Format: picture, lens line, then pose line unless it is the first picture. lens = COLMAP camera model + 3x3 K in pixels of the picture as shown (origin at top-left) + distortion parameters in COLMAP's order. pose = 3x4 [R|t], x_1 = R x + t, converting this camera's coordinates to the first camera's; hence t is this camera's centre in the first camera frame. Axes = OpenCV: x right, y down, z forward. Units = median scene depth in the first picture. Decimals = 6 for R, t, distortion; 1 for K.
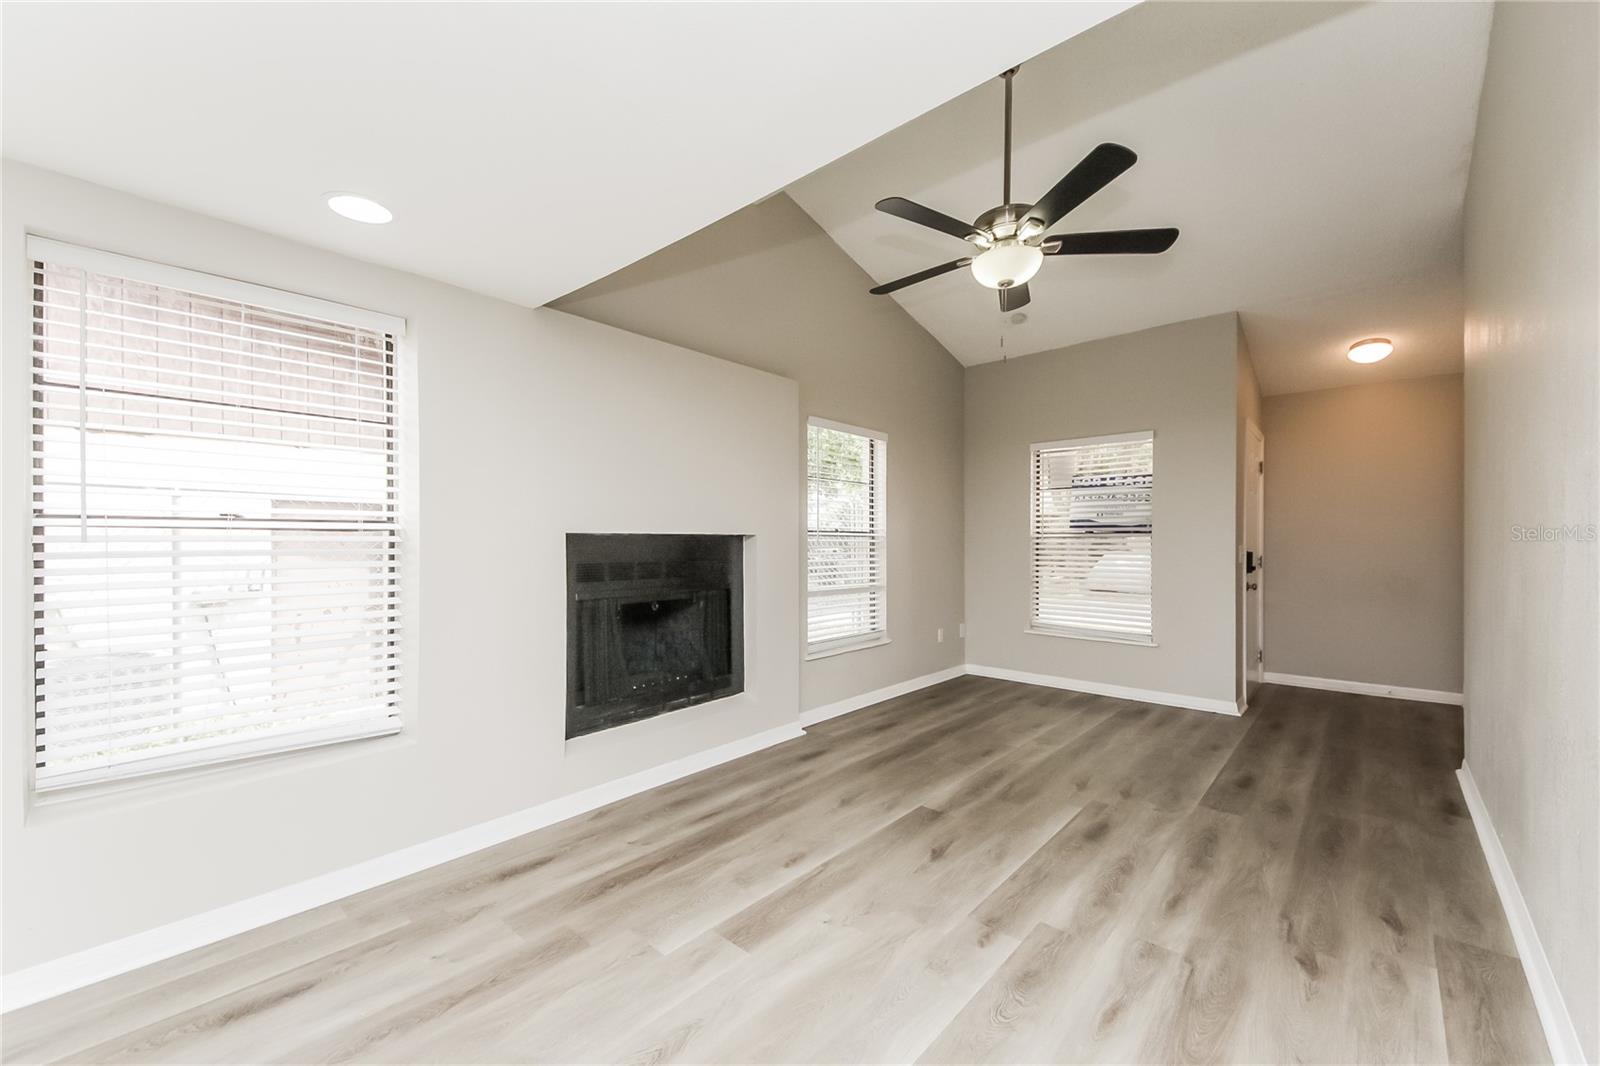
lens RADIAL K [[579.5, 0, 800.2], [0, 579.5, 539.3], [0, 0, 1]] dist [0.015394, -0.014171]
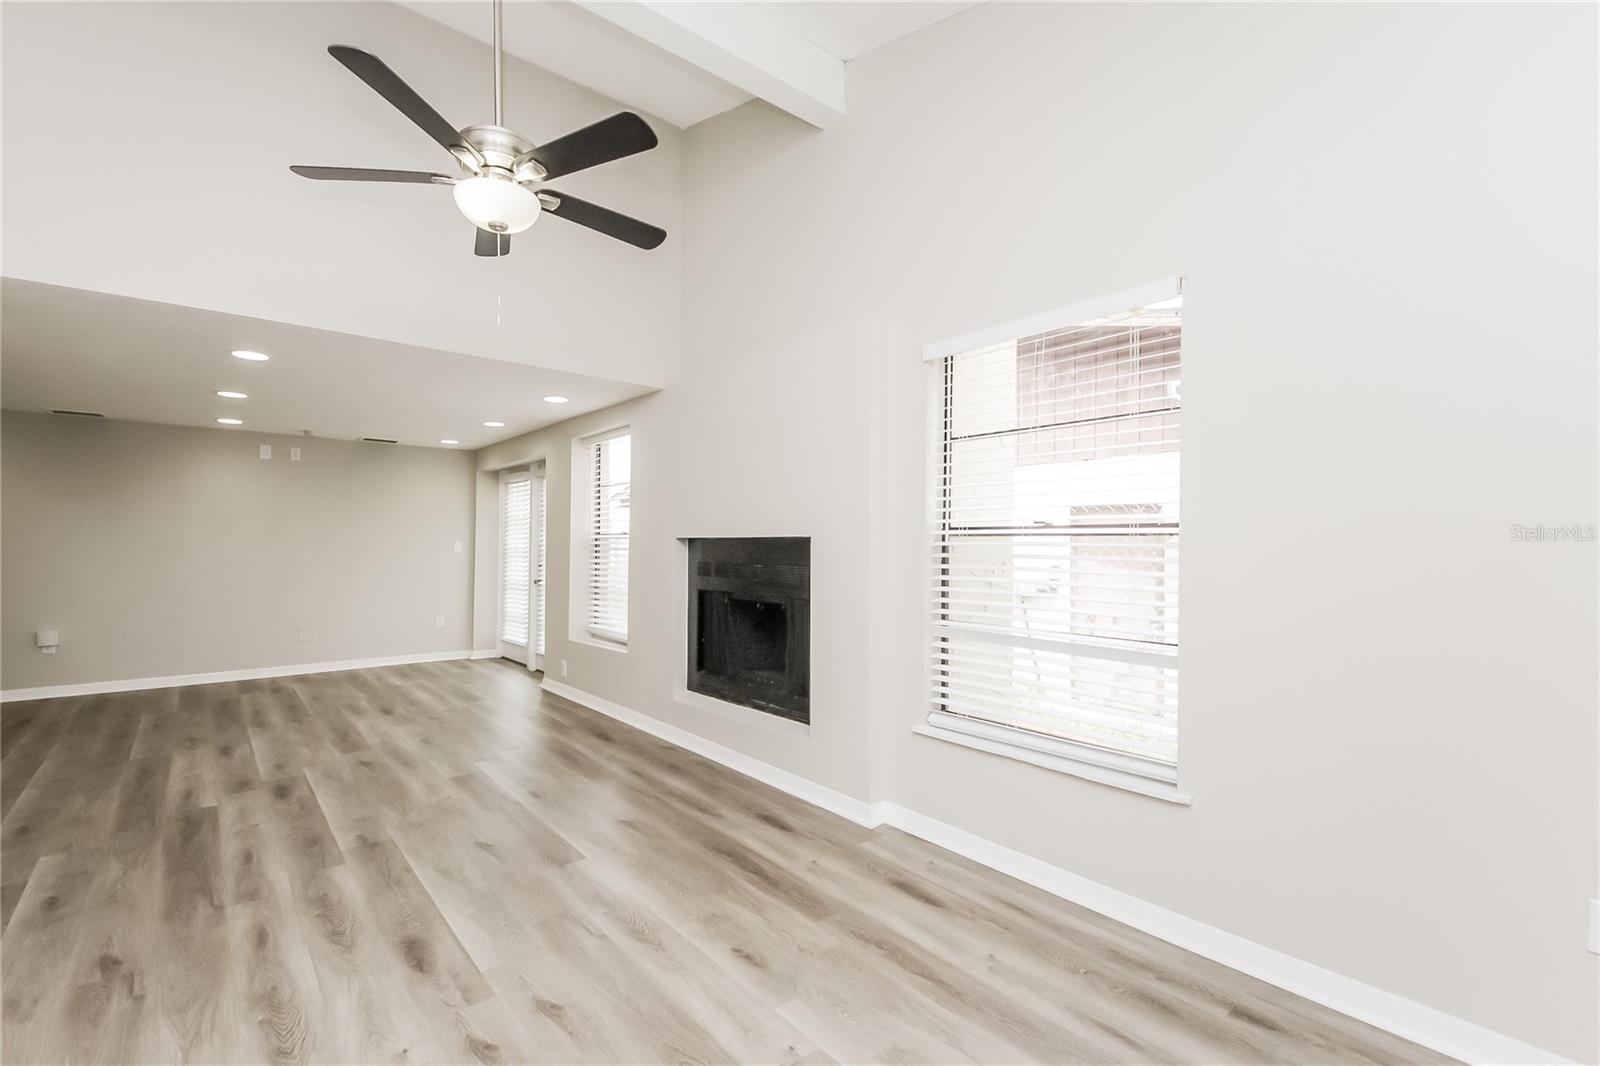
lens RADIAL K [[724.9, 0, 798.1], [0, 724.9, 521.7], [0, 0, 1]] dist [0.040130, -0.023222]
pose [[-0.111168, -0.026807, -0.993440, 1.026656], [-0.007662, 0.999630, -0.026117, -0.003752], [0.993772, 0.004708, -0.111332, 1.172867]]
